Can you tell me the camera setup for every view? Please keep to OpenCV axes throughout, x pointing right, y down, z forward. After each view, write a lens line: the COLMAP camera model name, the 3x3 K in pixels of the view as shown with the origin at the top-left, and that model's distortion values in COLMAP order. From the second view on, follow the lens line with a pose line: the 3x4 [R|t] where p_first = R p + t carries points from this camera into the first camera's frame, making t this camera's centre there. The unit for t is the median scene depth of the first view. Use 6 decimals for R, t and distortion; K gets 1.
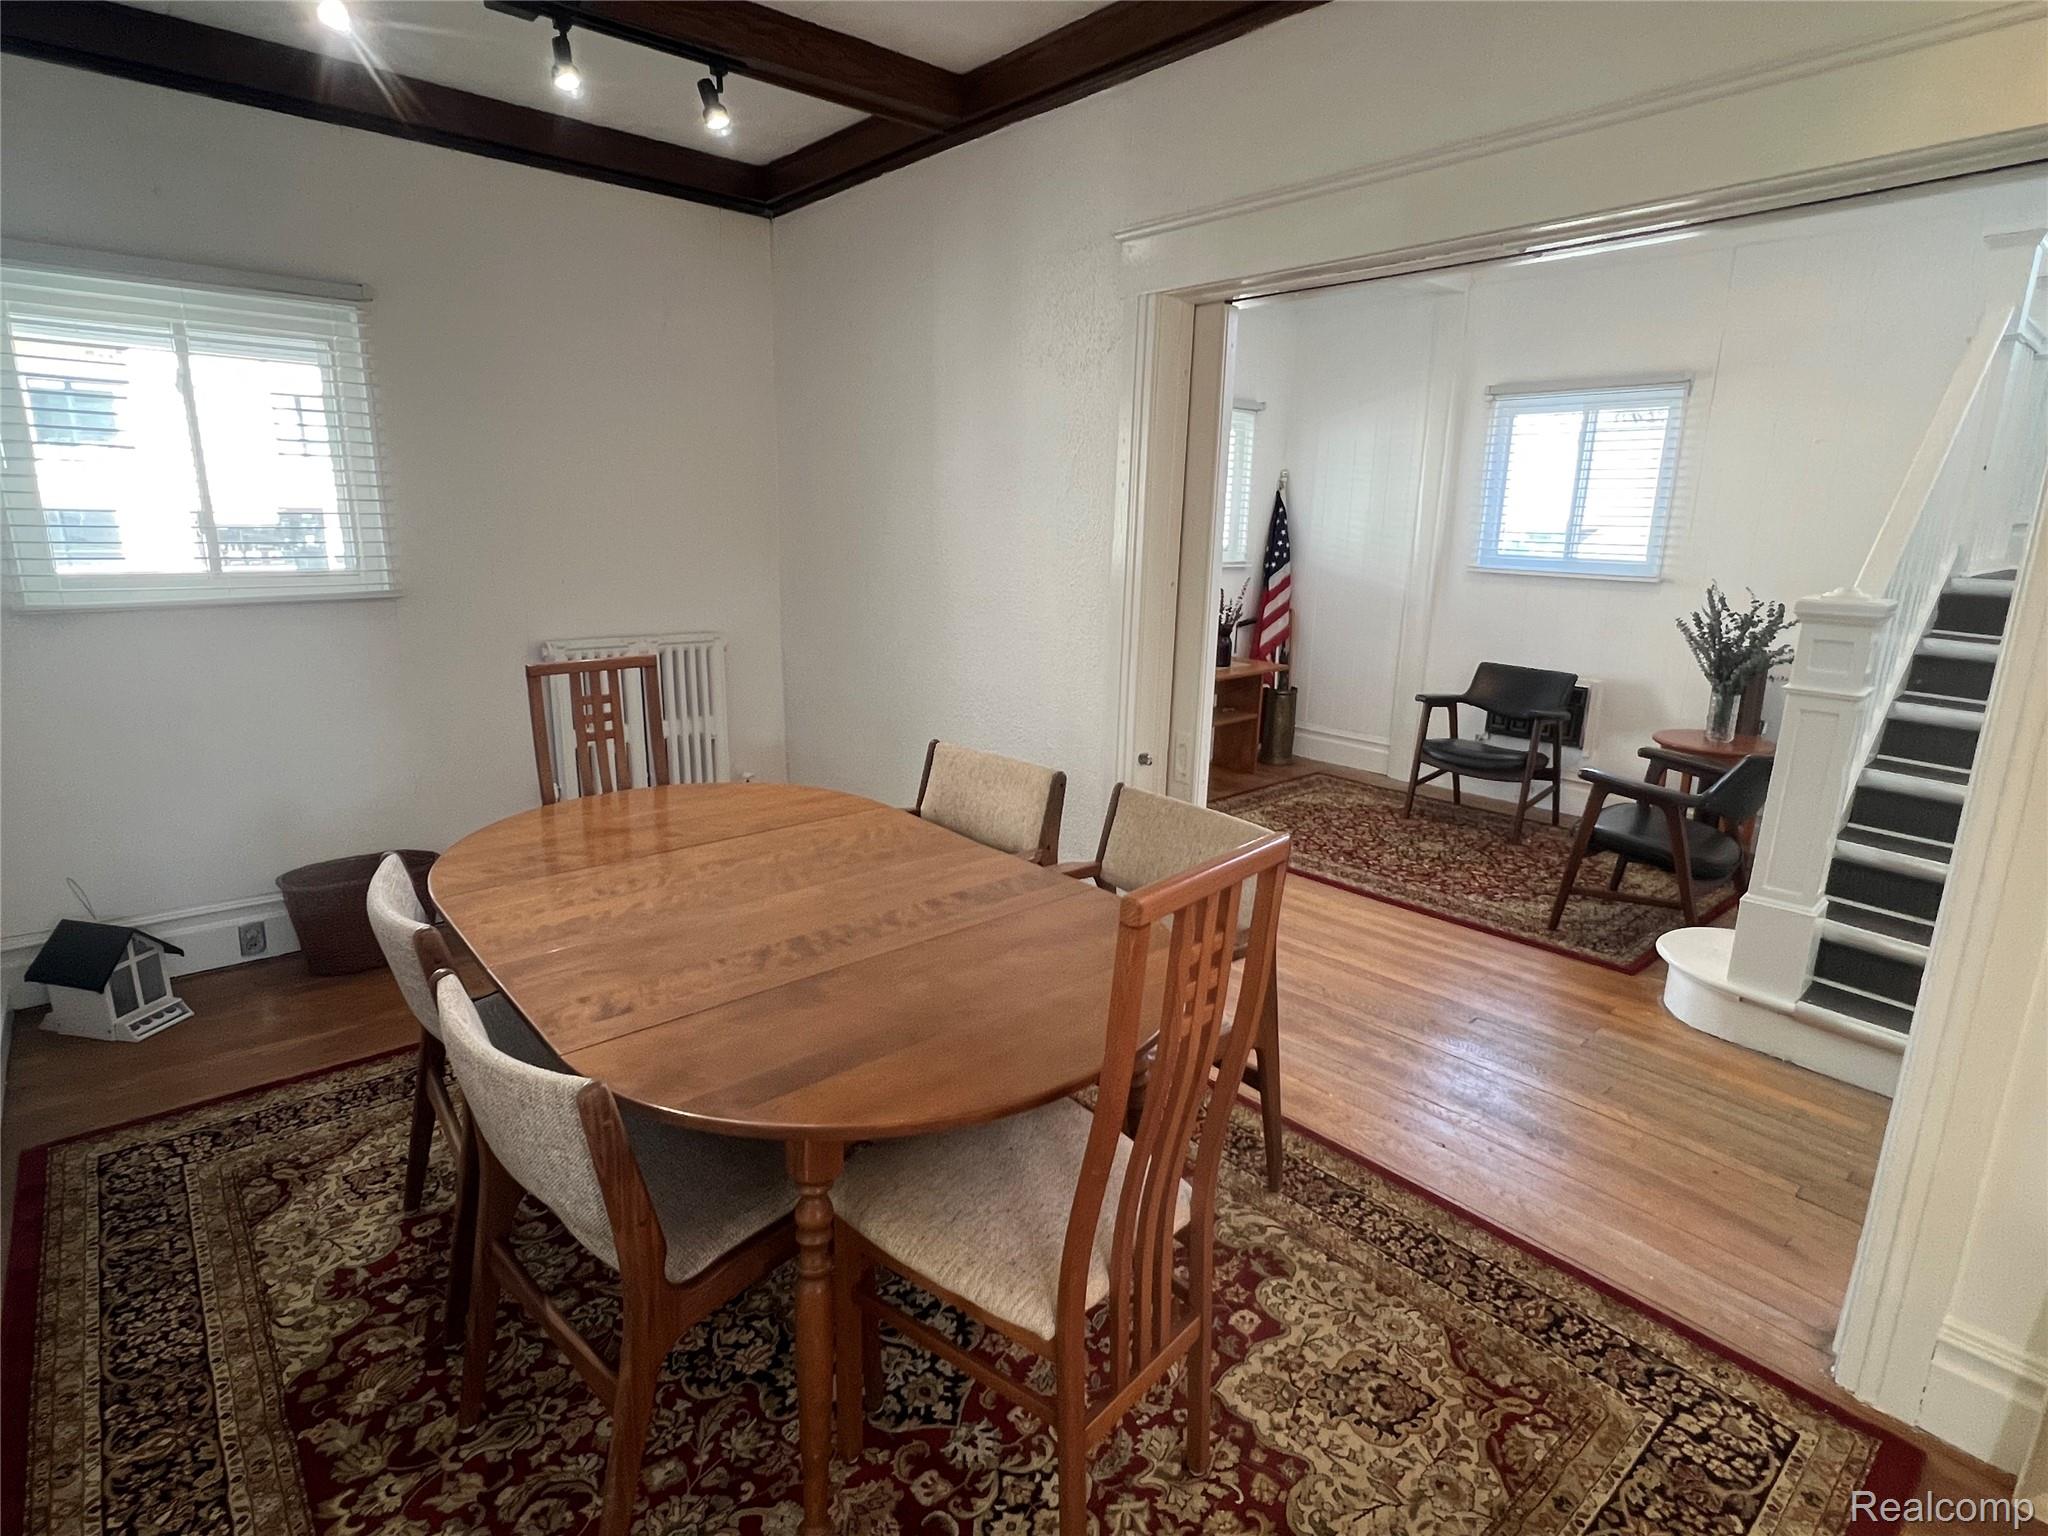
lens RADIAL K [[1041.7, 0, 1024.0], [0, 1041.7, 768.0], [0, 0, 1]] dist [-0.007296, -0.000233]
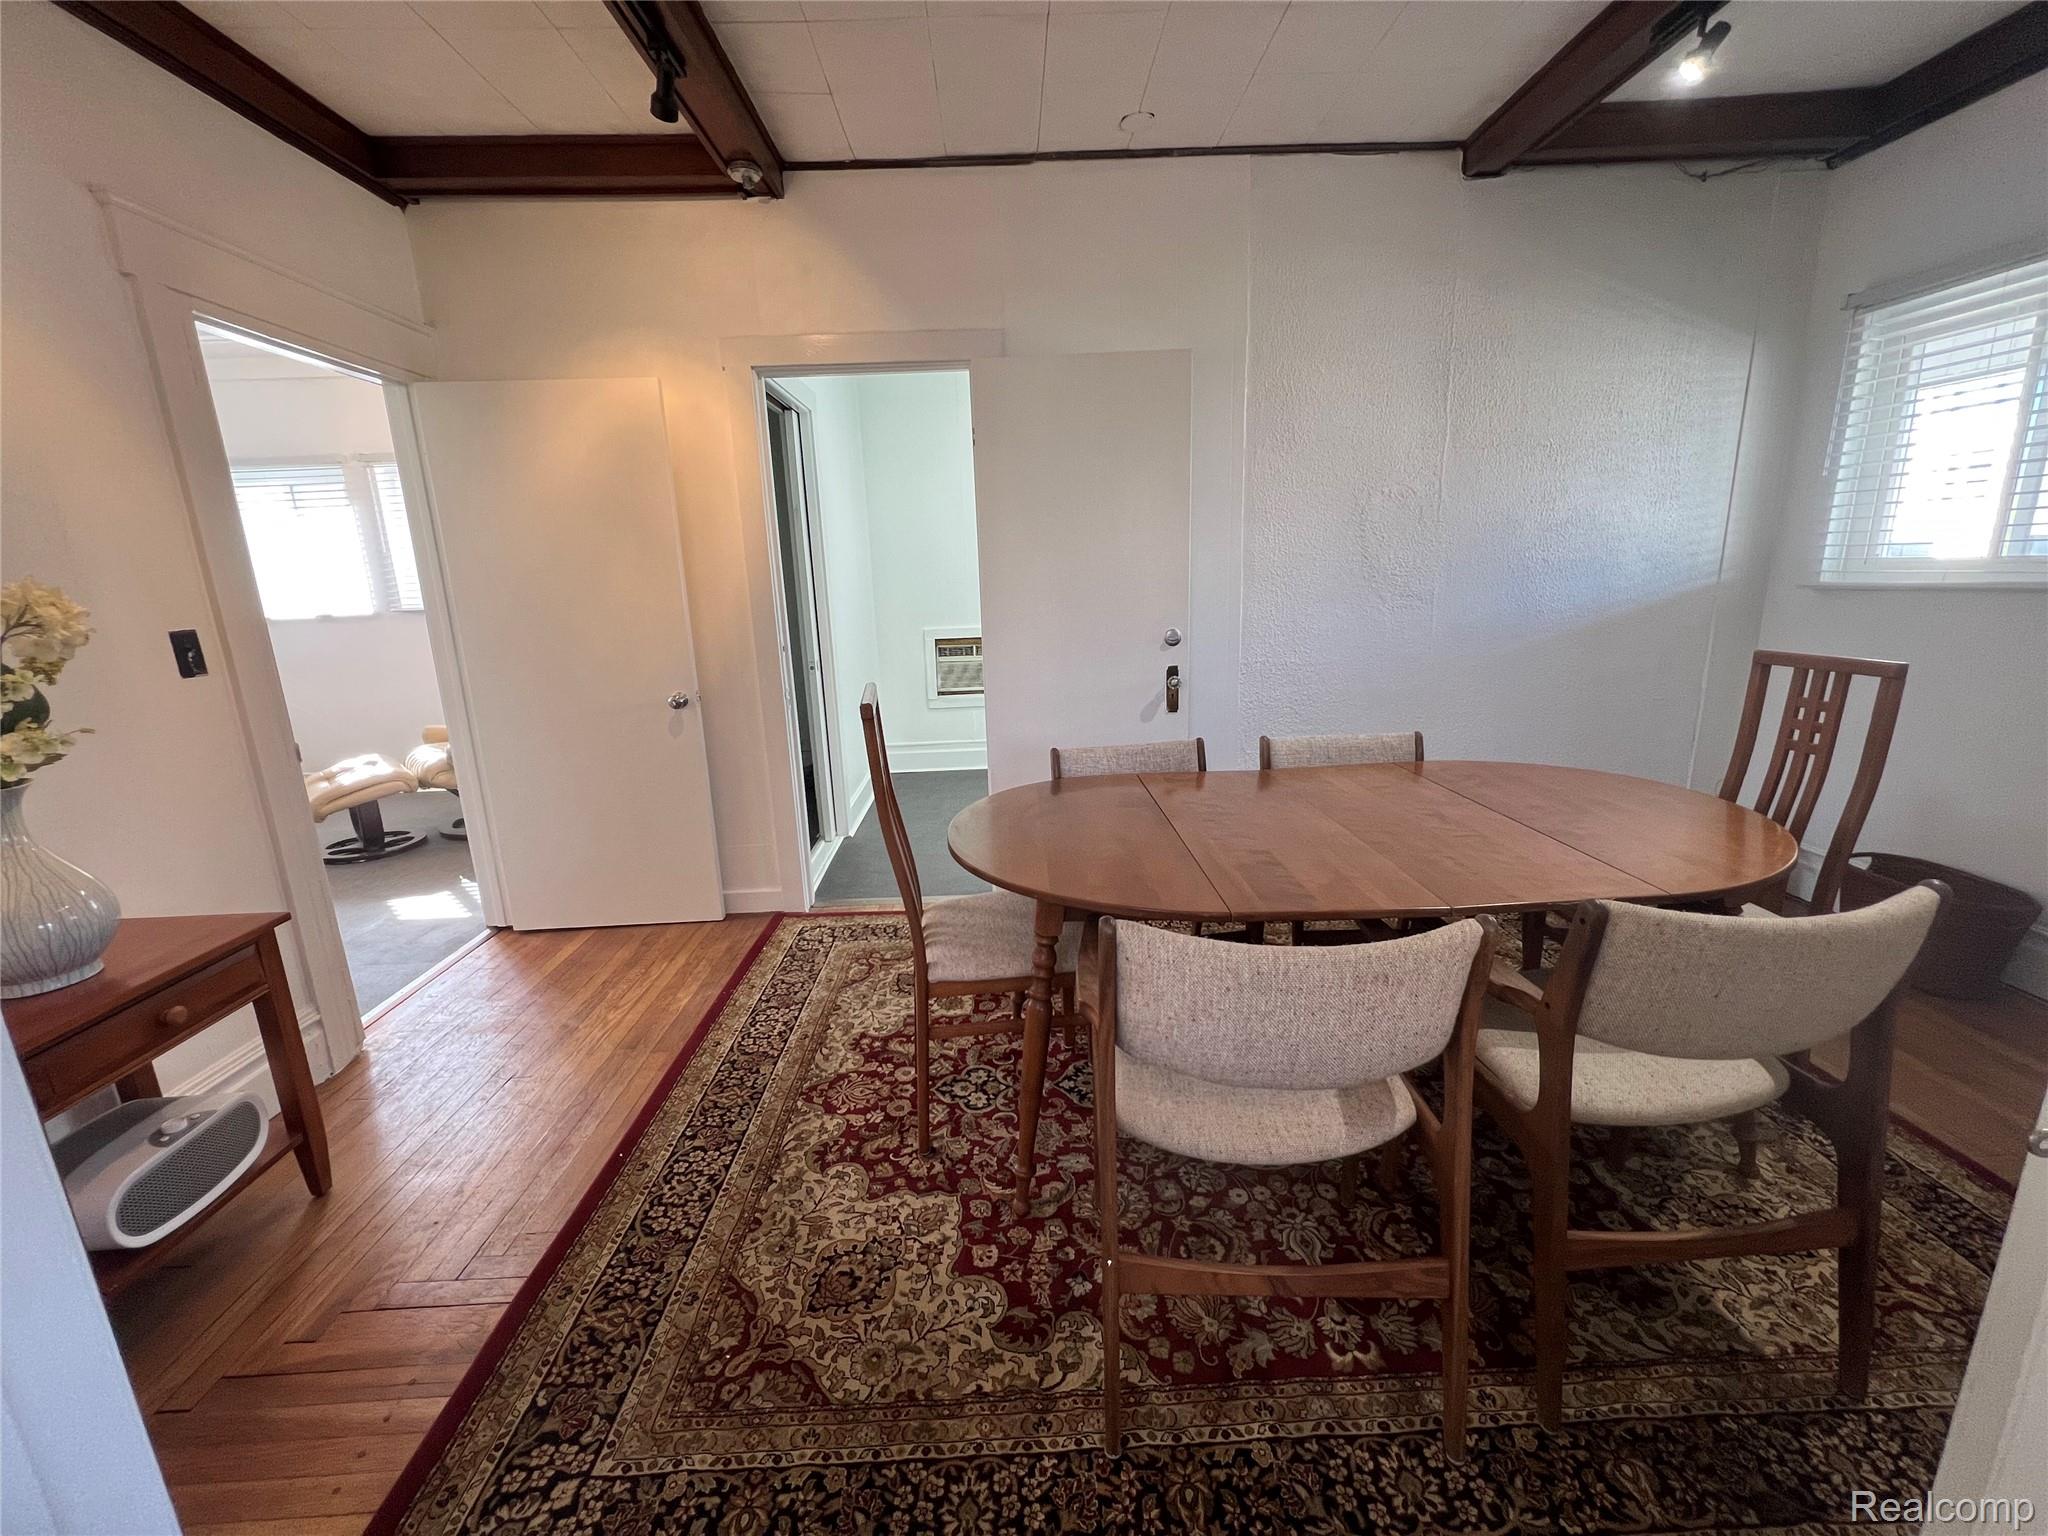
lens RADIAL K [[820.1, 0, 1024.0], [0, 820.1, 768.0], [0, 0, 1]] dist [-0.001045, -0.000202]
pose [[-0.632063, 0.183957, -0.752765, 0.338752], [-0.159190, 0.919873, 0.358458, -0.105344], [0.758389, 0.346401, -0.552134, 0.618596]]
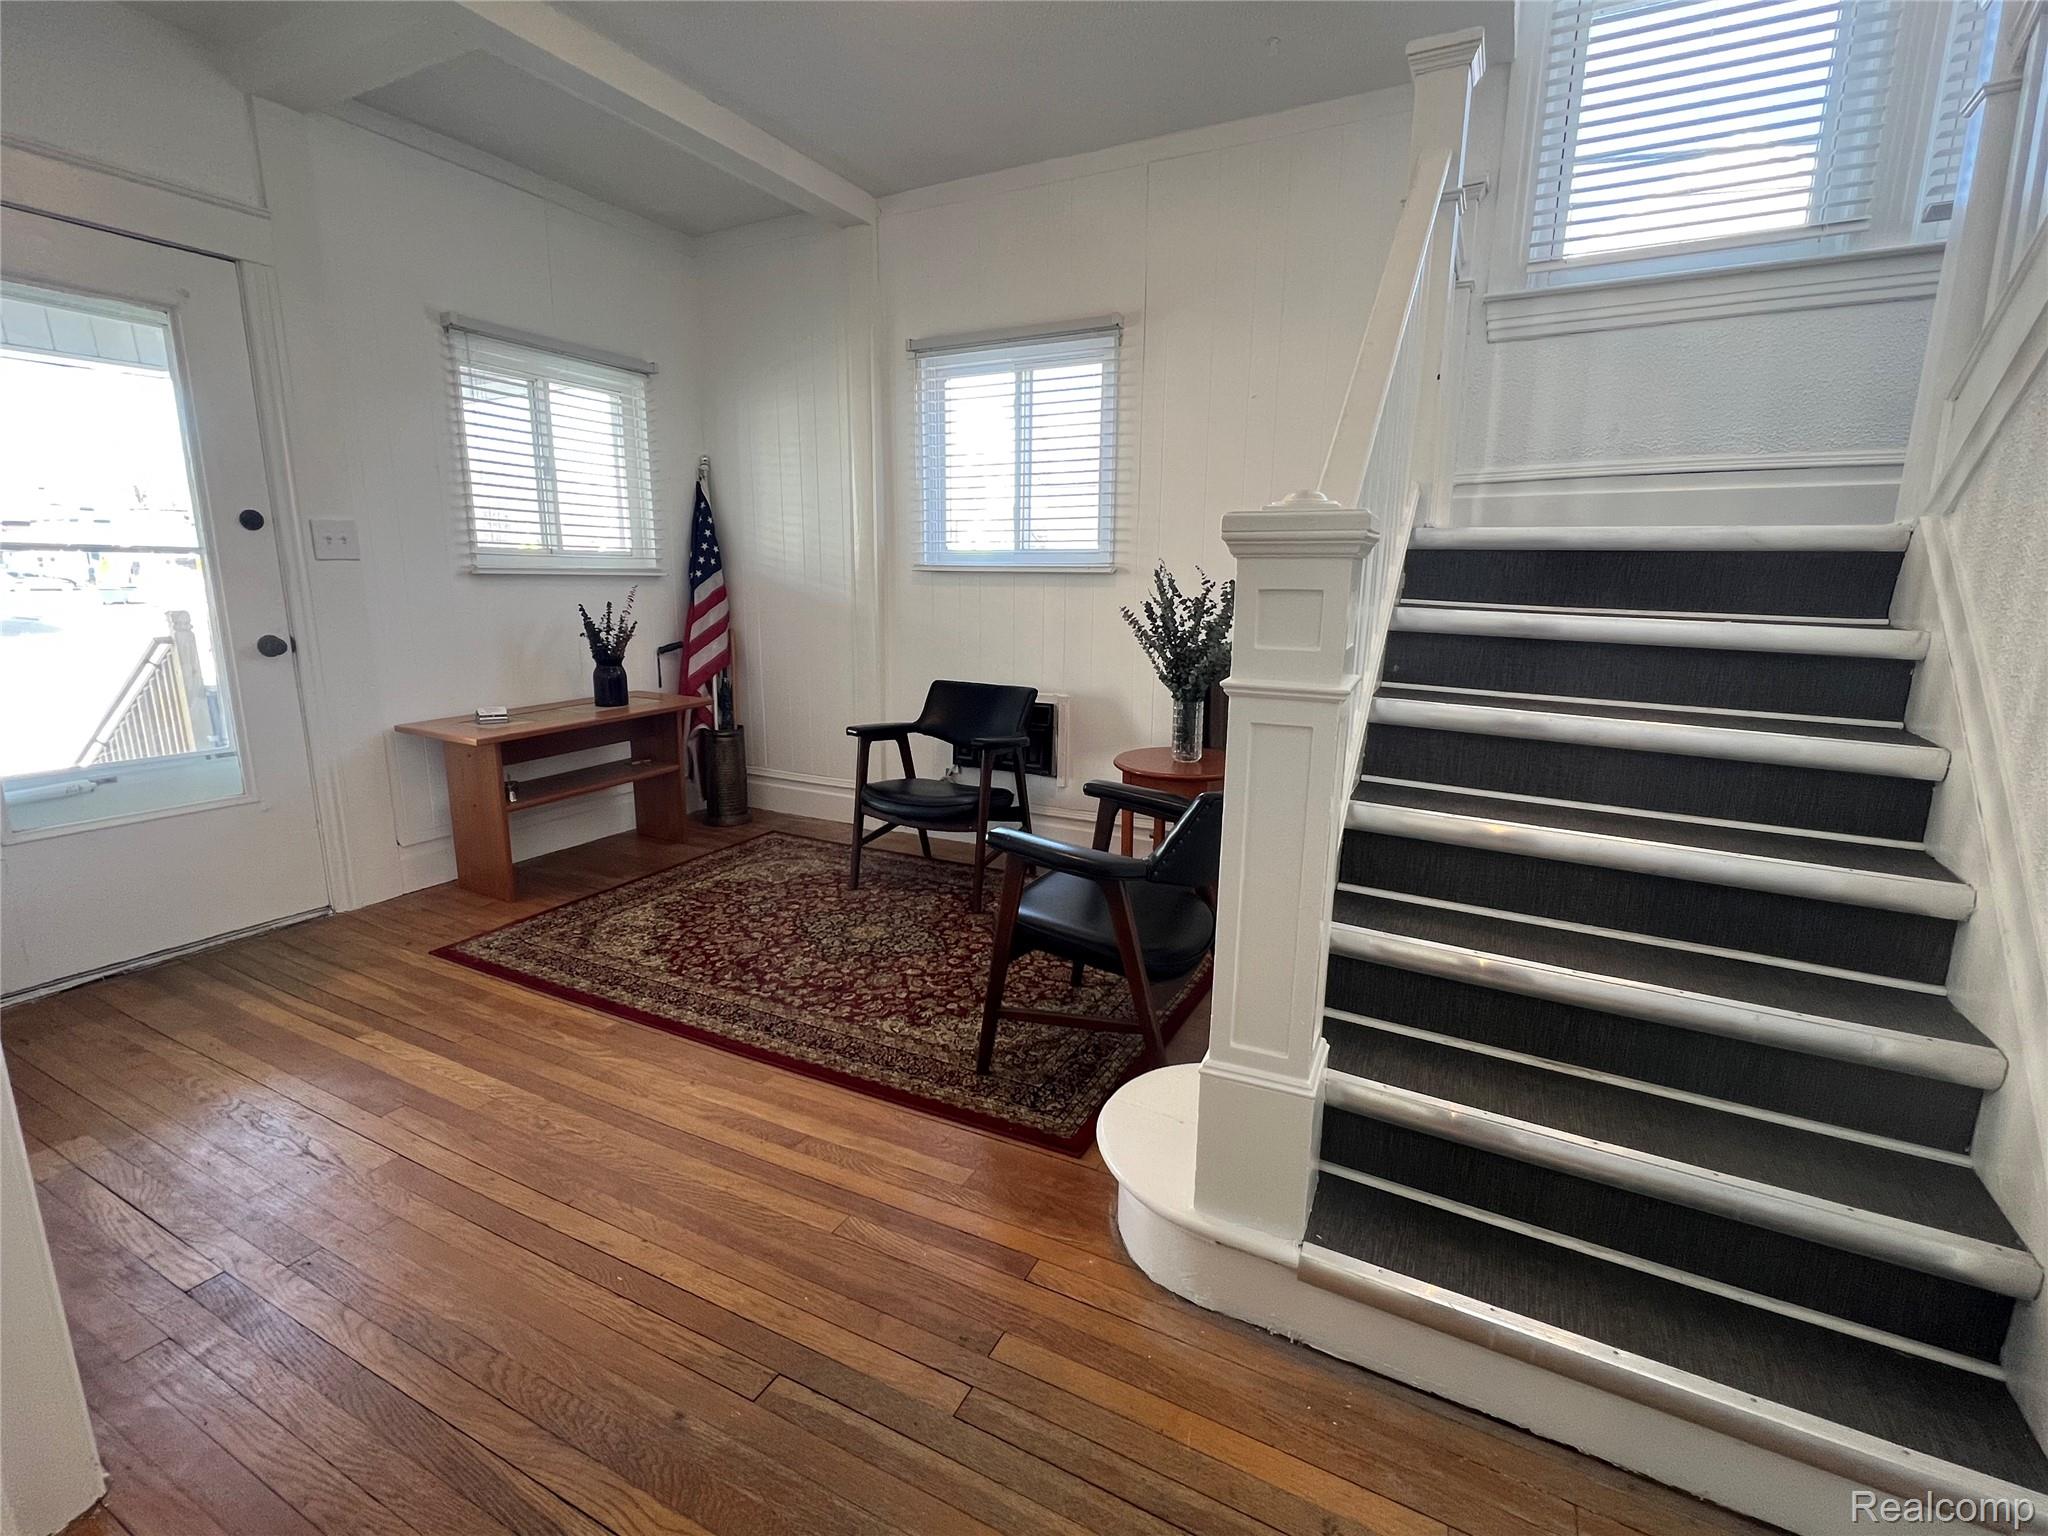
lens RADIAL K [[923.0, 0, 1024.0], [0, 923.0, 768.0], [0, 0, 1]] dist [-0.003828, -0.000555]
pose [[0.929550, -0.088108, 0.358013, 0.320808], [0.097507, 0.995201, -0.008248, -0.028382], [-0.355568, 0.042576, 0.933680, 0.411017]]
